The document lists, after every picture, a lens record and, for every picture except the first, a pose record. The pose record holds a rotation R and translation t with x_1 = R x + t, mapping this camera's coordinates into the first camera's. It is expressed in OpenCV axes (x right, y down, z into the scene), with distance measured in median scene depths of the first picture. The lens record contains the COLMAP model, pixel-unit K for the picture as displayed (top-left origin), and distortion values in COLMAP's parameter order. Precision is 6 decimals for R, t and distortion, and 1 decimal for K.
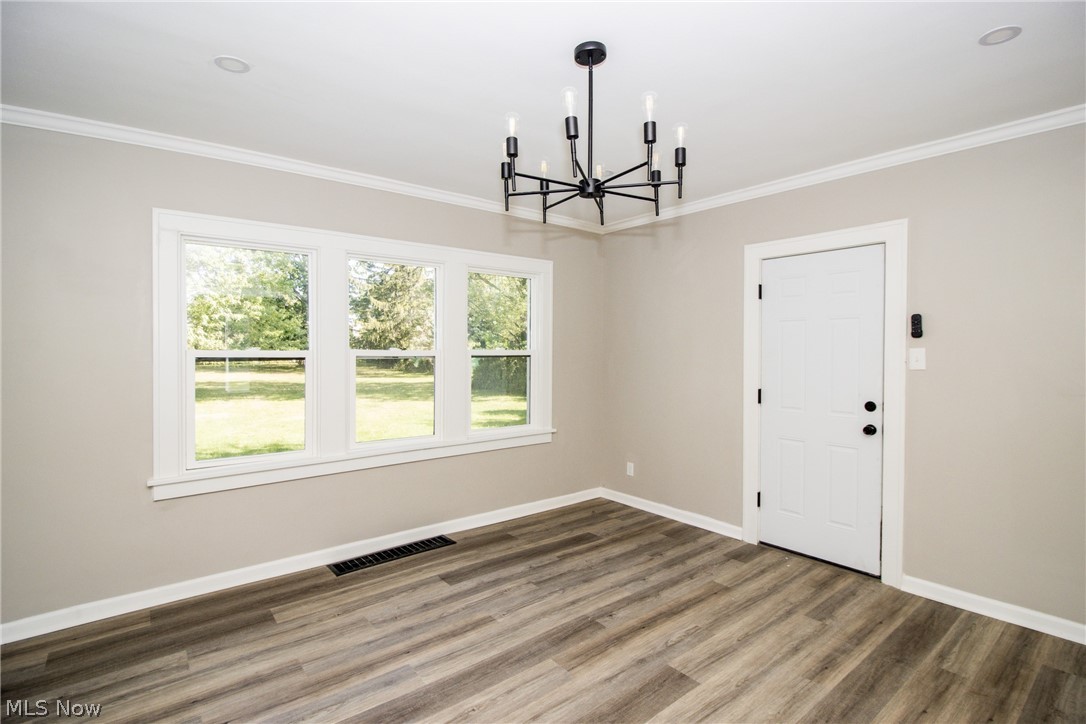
lens RADIAL K [[532.1, 0, 533.4], [0, 532.1, 315.6], [0, 0, 1]] dist [0.003858, -0.012356]
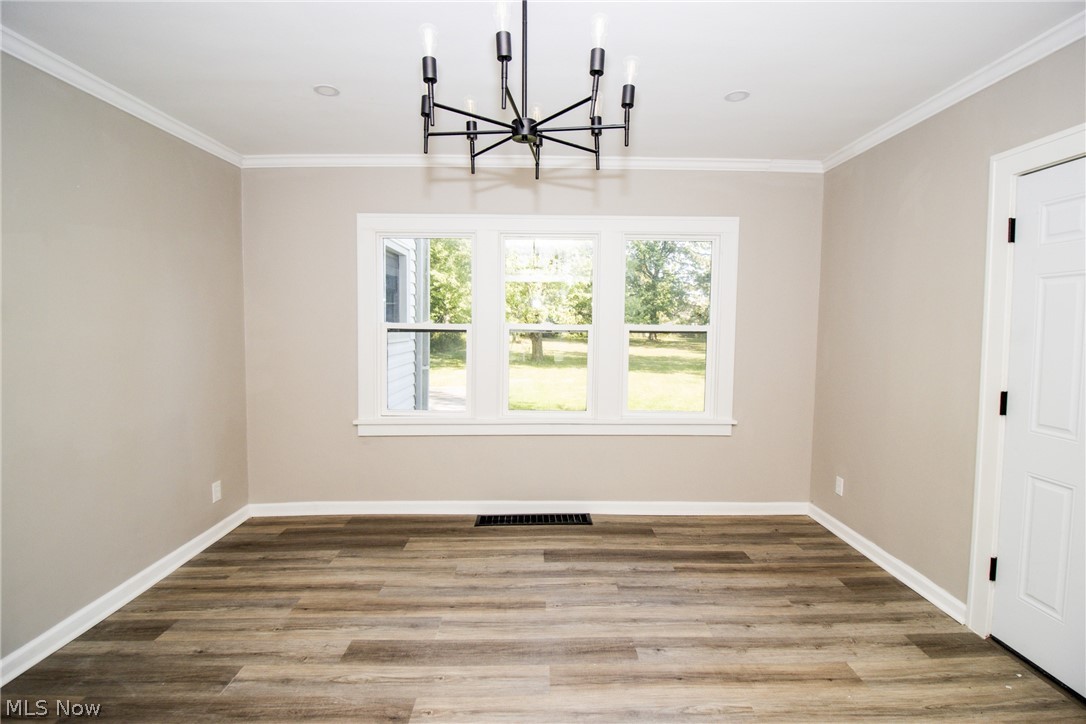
lens RADIAL K [[532.1, 0, 533.4], [0, 532.1, 315.6], [0, 0, 1]] dist [0.003858, -0.012356]
pose [[0.785116, -0.003526, -0.619338, 0.426057], [0.031314, 0.998931, 0.034008, 0.016183], [0.618556, -0.046094, 0.784387, 0.227055]]
